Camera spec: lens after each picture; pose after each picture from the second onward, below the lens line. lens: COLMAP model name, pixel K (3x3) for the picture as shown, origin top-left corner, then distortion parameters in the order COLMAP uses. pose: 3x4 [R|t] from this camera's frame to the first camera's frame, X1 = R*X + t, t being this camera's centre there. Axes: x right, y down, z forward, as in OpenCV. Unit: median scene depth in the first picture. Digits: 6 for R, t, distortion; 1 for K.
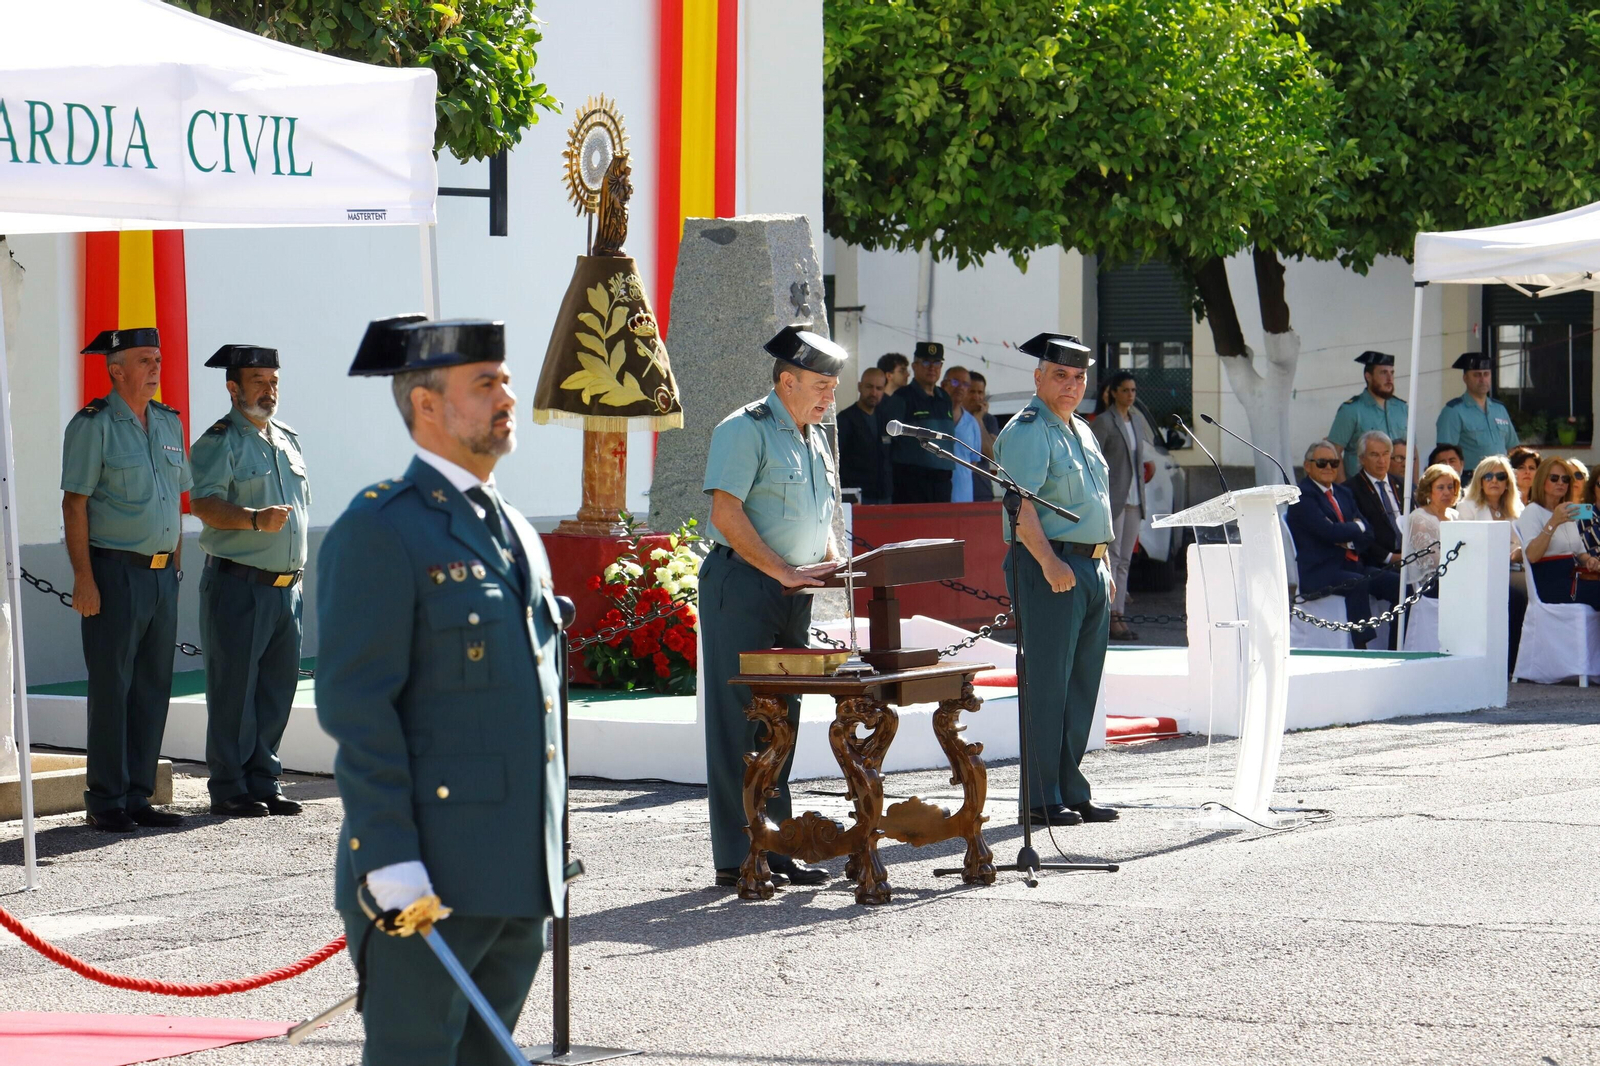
lens RADIAL K [[6610.3, 0, 806.7], [0, 6610.3, 500.2], [0, 0, 1]] dist [1.116693, -0.556008]
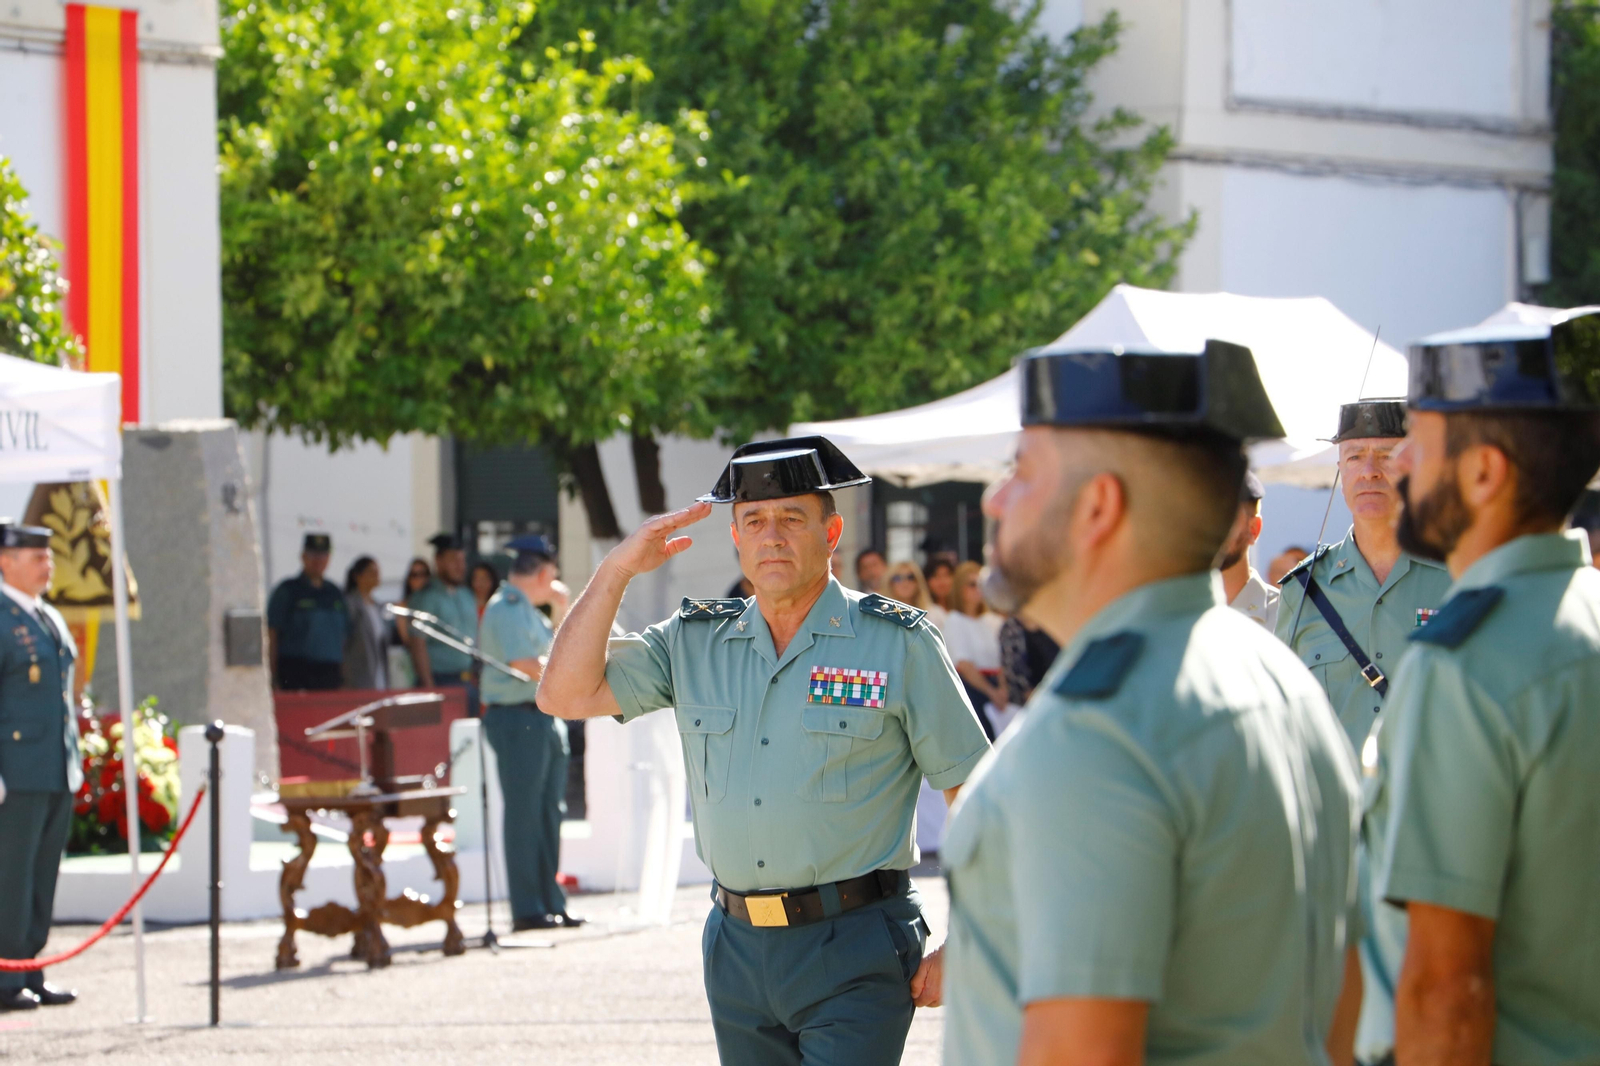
lens RADIAL K [[7869.1, 0, 800.0], [0, 7869.1, 533.0], [0, 0, 1]] dist [1.831881, -1.156209]
pose [[0.995918, -0.007540, 0.089944, -0.026097], [0.009508, 0.999724, -0.021469, 0.004366], [-0.089757, 0.022236, 0.995715, -0.323771]]
